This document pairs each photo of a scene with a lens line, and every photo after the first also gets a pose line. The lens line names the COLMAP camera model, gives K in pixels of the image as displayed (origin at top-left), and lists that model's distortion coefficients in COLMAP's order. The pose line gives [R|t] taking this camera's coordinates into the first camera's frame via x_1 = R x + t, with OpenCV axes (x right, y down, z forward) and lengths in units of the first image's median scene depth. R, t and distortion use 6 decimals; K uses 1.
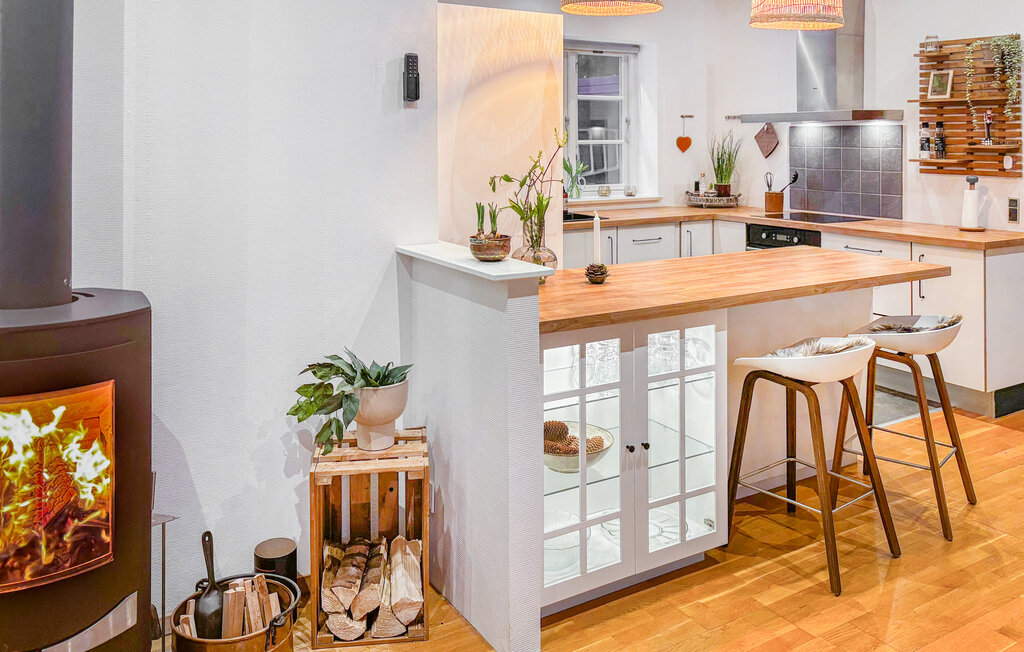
lens RADIAL K [[852.5, 0, 514.0], [0, 852.5, 128.9], [0, 0, 1]] dist [-0.009235, -0.006376]
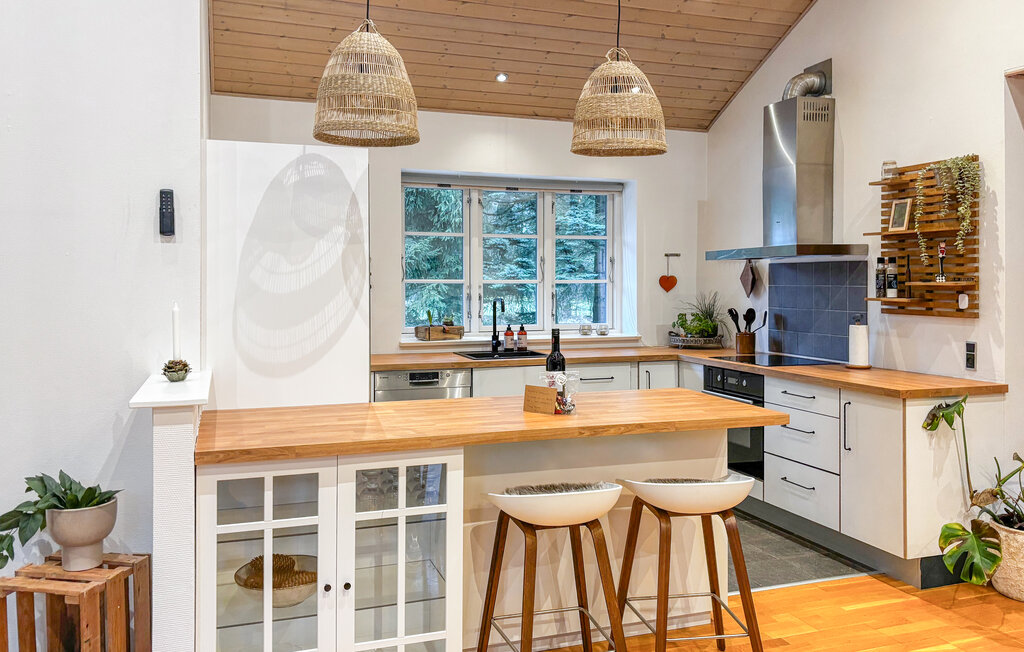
lens RADIAL K [[810.0, 0, 509.9], [0, 810.0, 280.1], [0, 0, 1]] dist [0.007697, 0.001539]
pose [[0.976964, -0.001443, -0.213399, 0.284994], [0.003091, 0.999968, 0.007386, 0.009023], [0.213382, -0.007876, 0.976937, 0.070658]]
